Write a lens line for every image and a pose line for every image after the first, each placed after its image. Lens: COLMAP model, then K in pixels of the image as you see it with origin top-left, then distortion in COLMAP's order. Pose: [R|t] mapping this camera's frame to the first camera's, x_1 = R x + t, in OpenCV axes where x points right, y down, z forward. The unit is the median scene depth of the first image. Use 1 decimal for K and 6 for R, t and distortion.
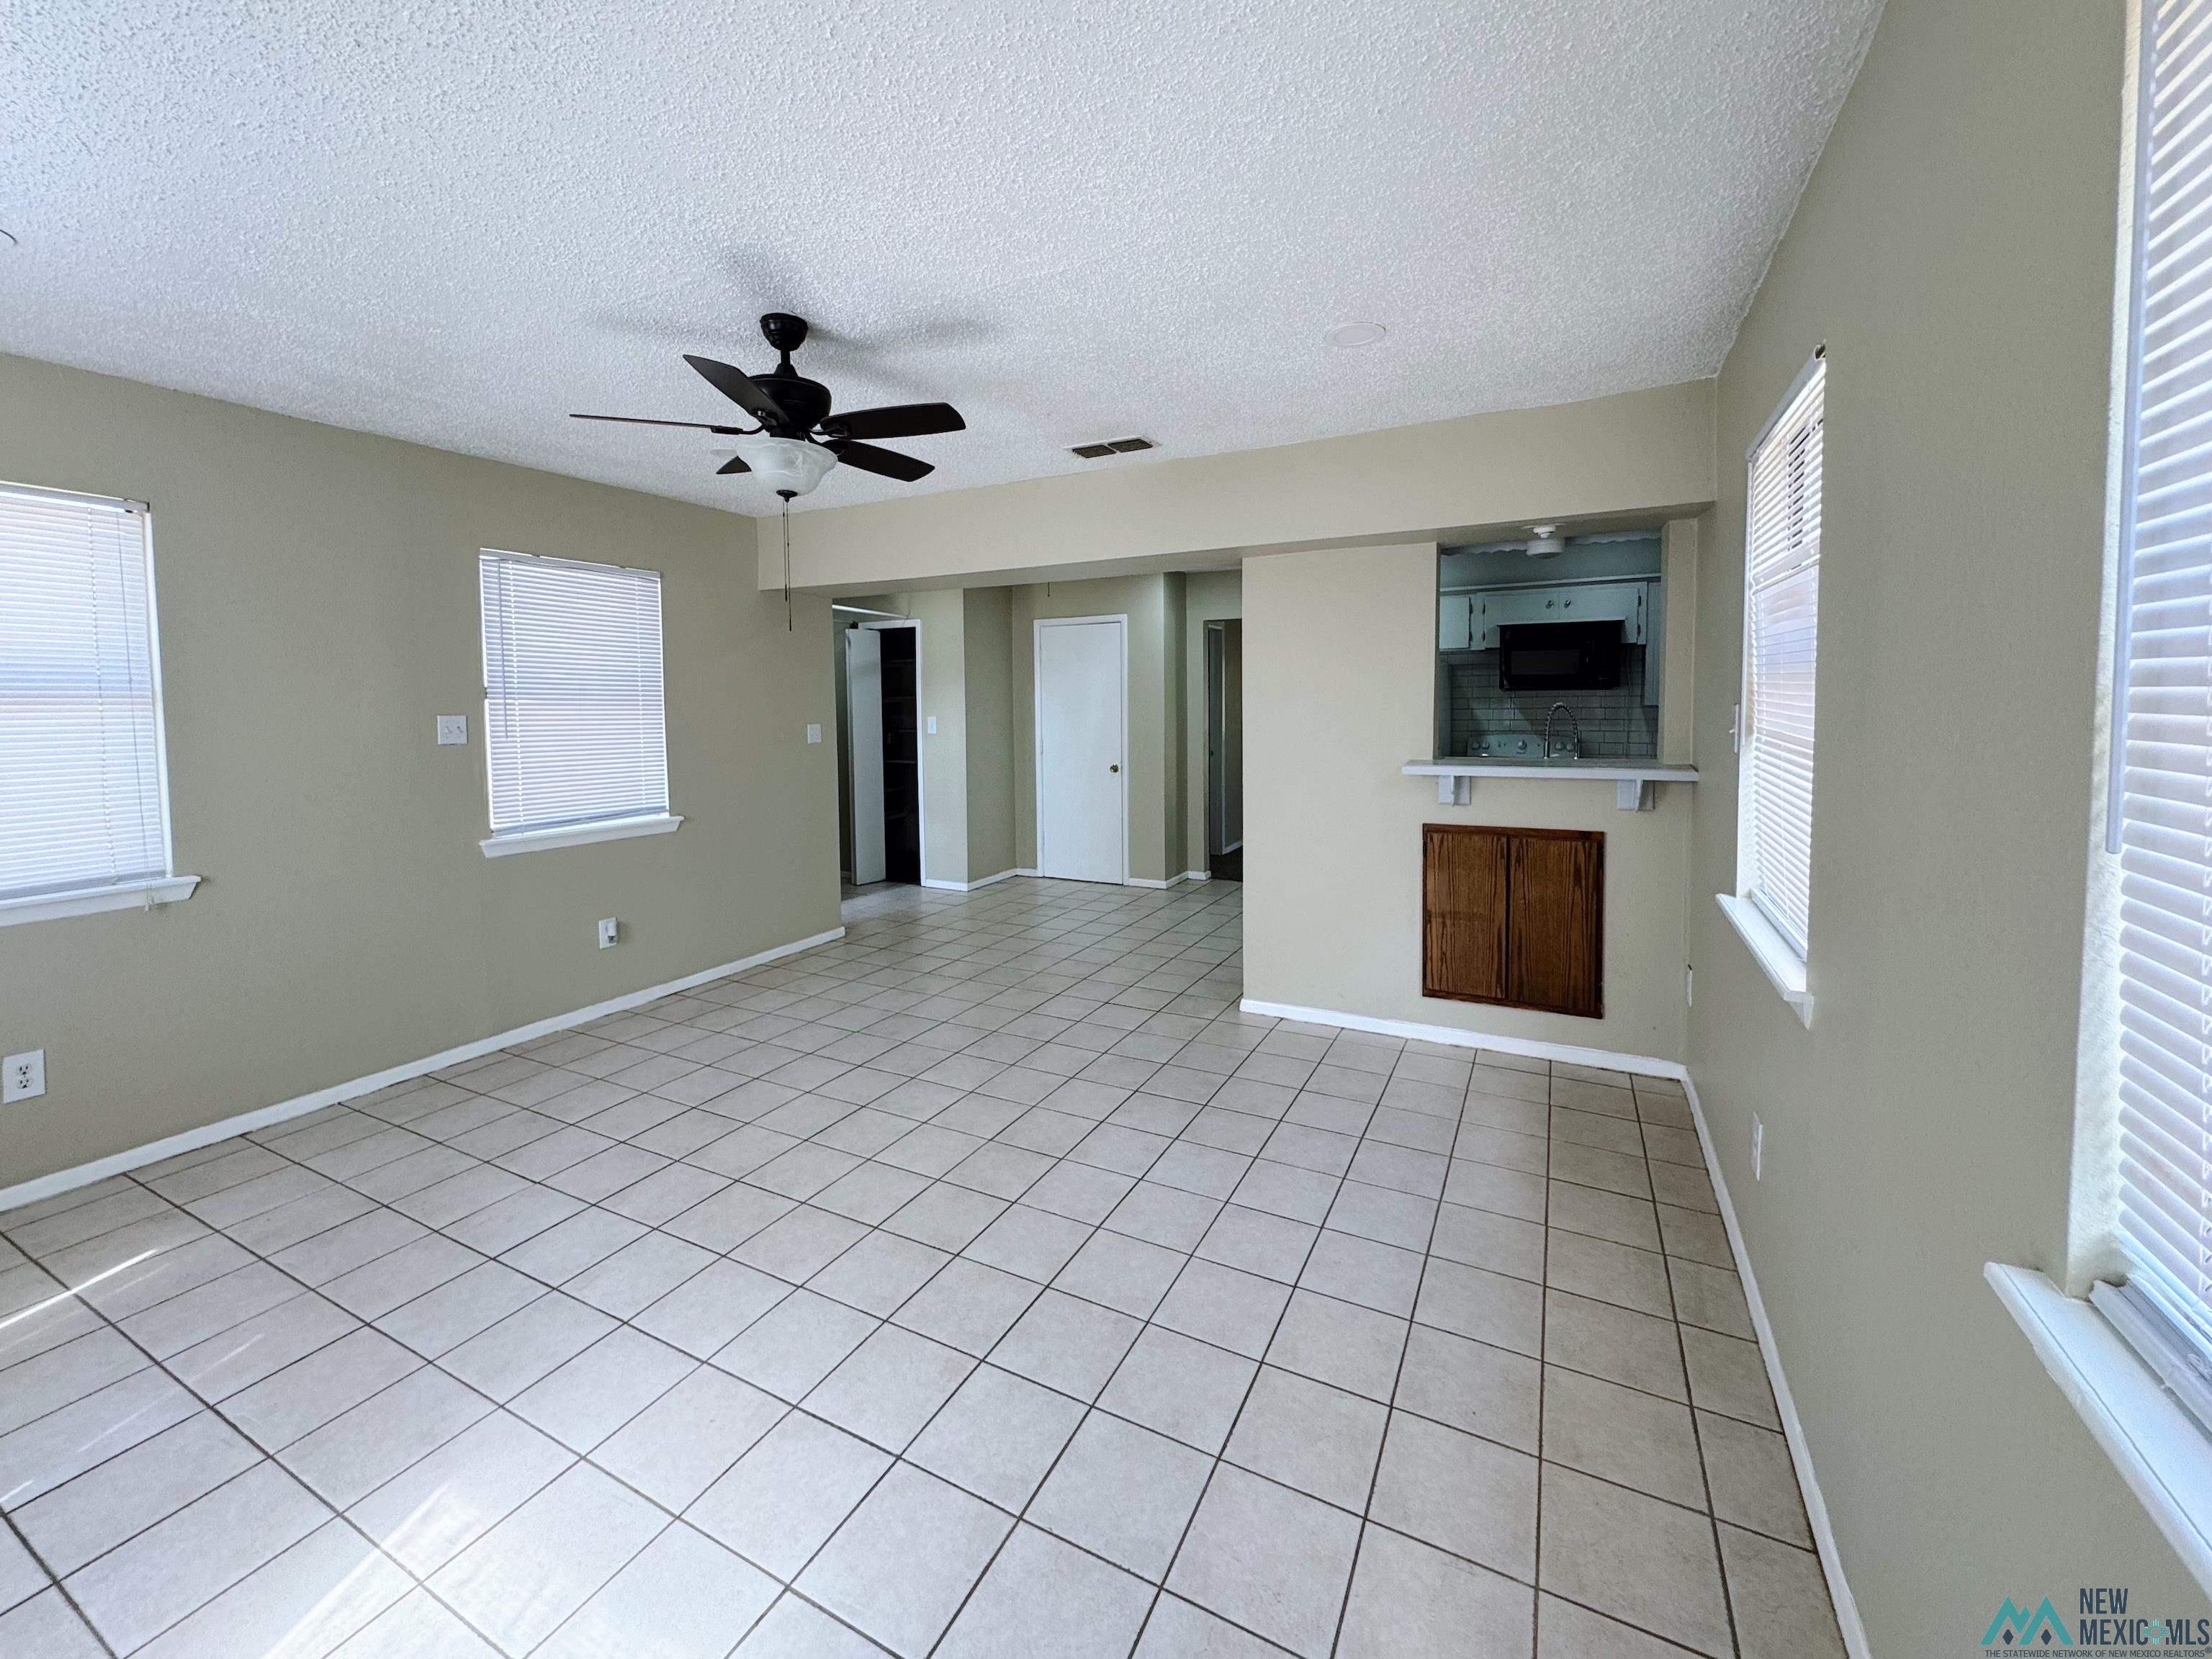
lens RADIAL K [[888.0, 0, 1106.2], [0, 888.0, 753.1], [0, 0, 1]] dist [0.000301, -0.000253]
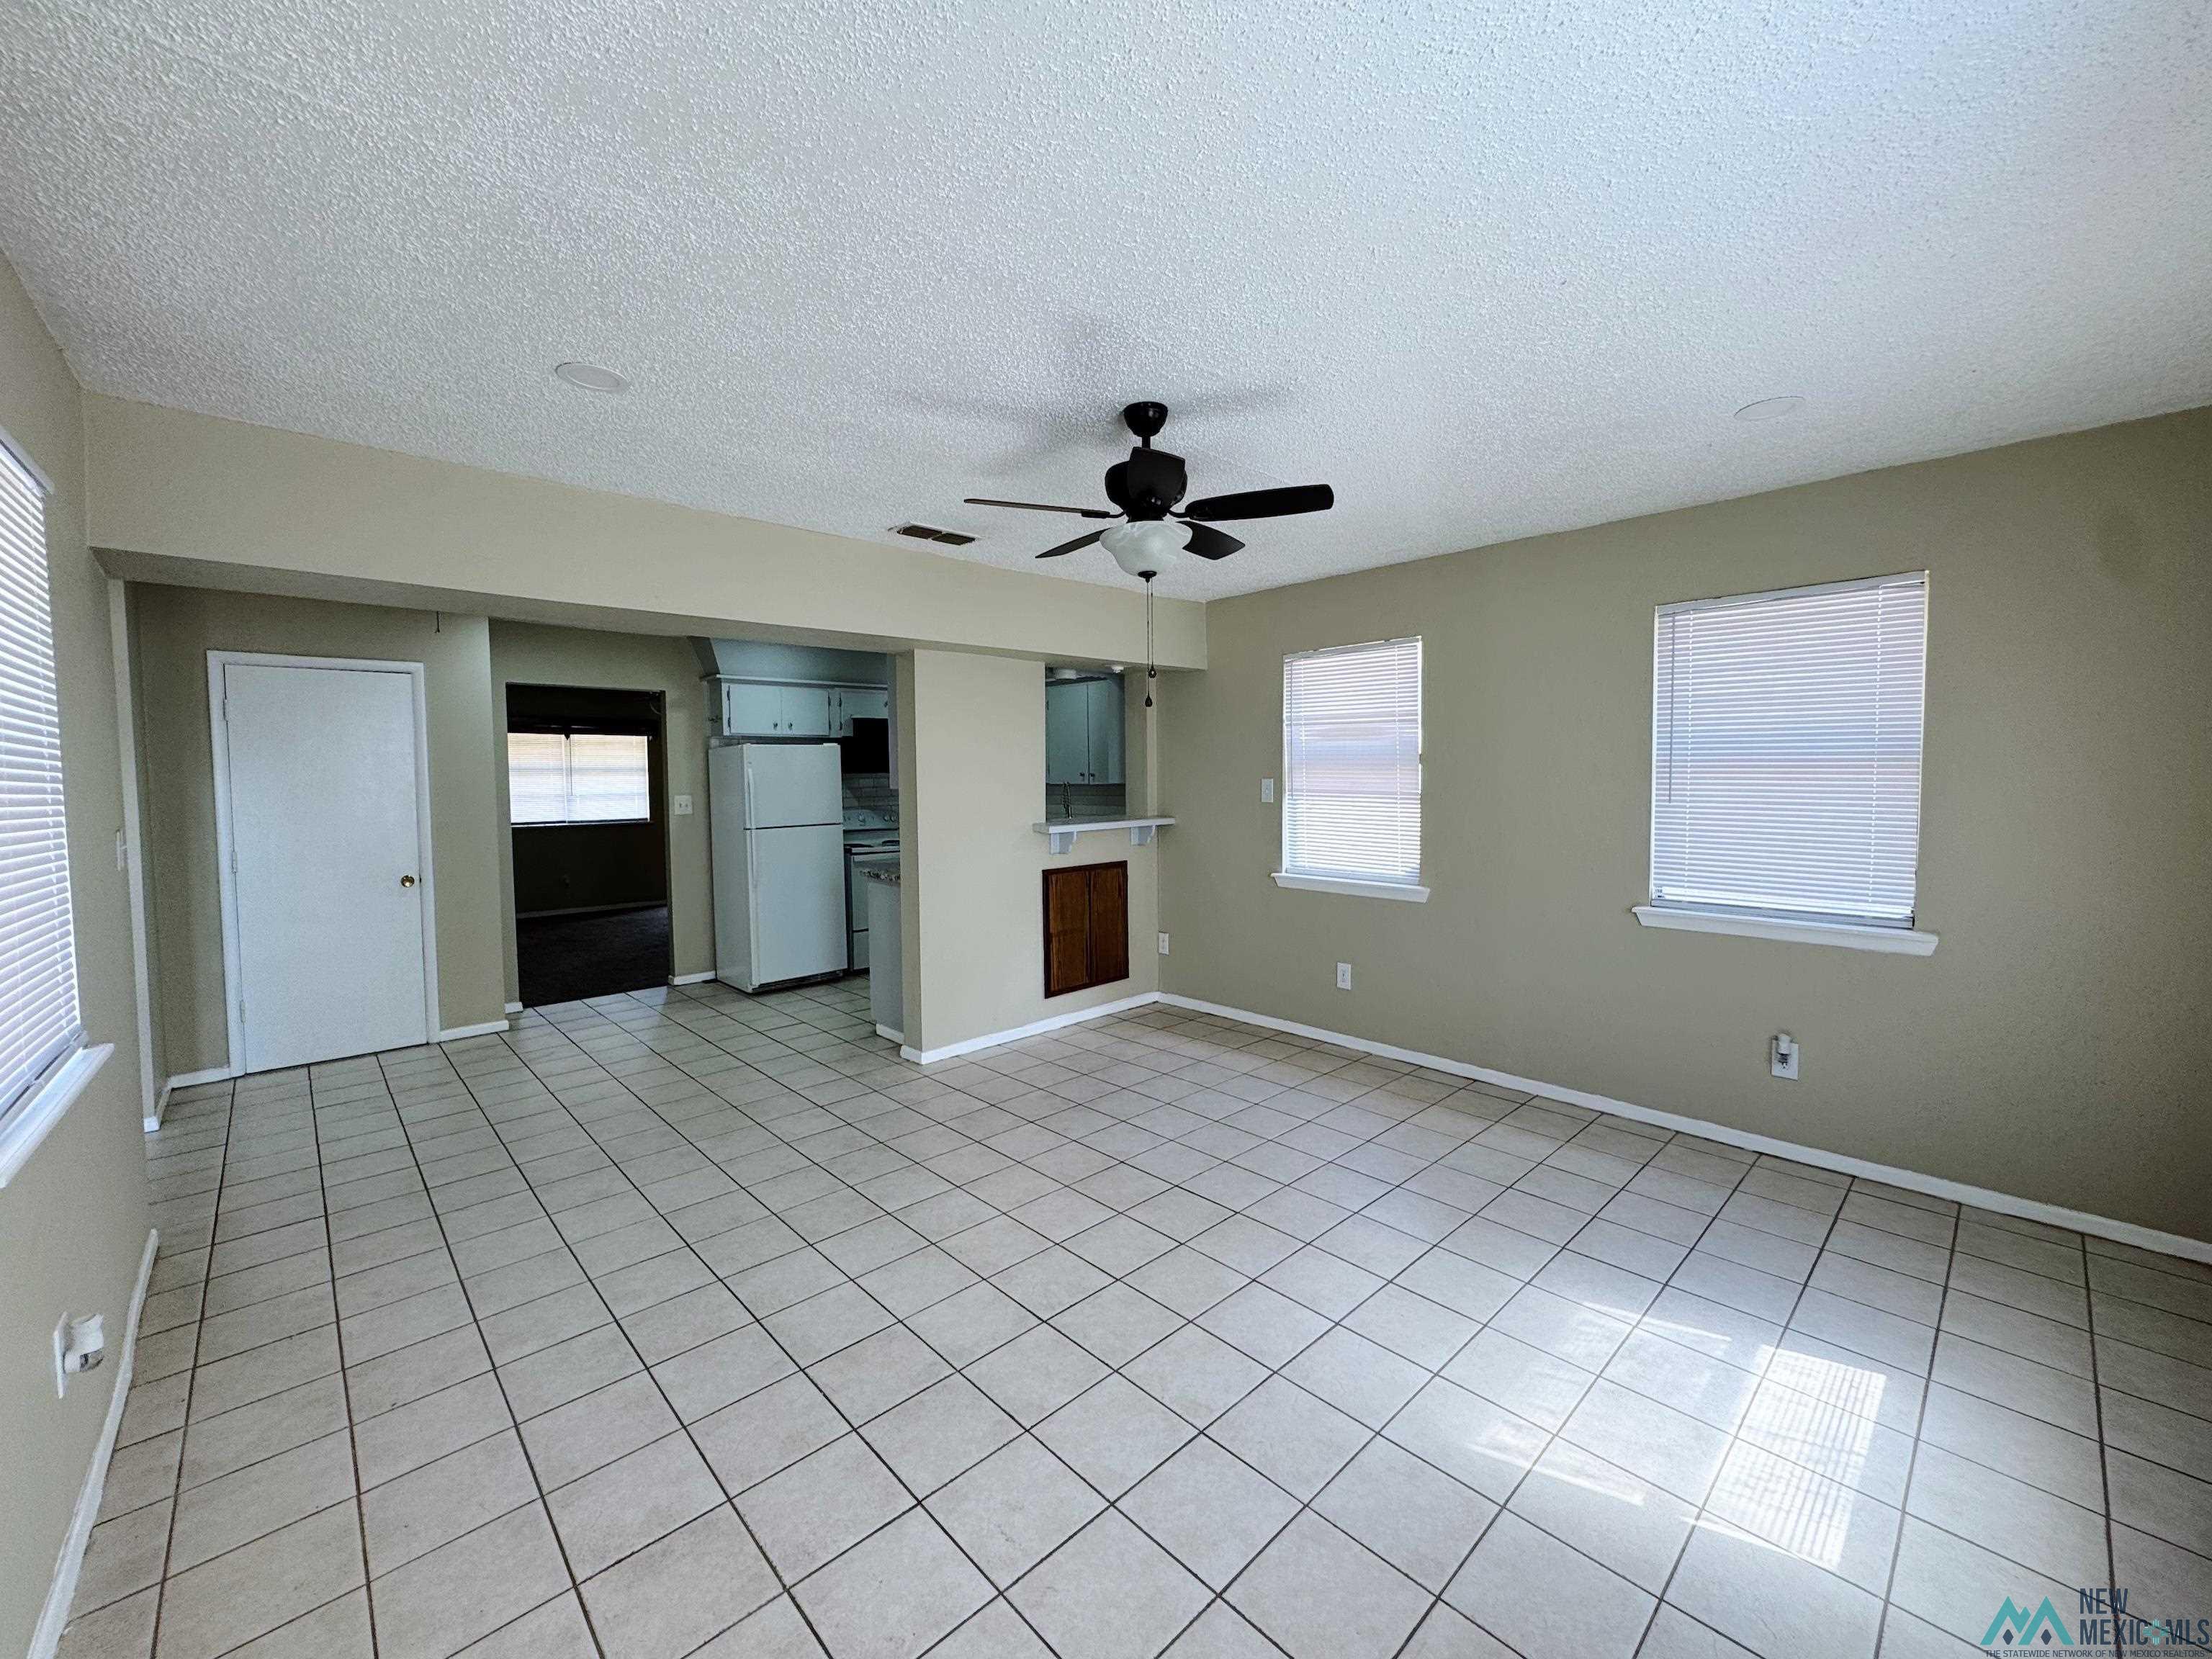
lens RADIAL K [[892.6, 0, 1106.0], [0, 892.6, 817.3], [0, 0, 1]] dist [-0.000433, -0.000034]
pose [[0.325503, -0.038686, 0.944749, -0.949618], [0.064534, 0.997742, 0.018622, -0.020324], [-0.943336, 0.054907, 0.327265, 0.493806]]
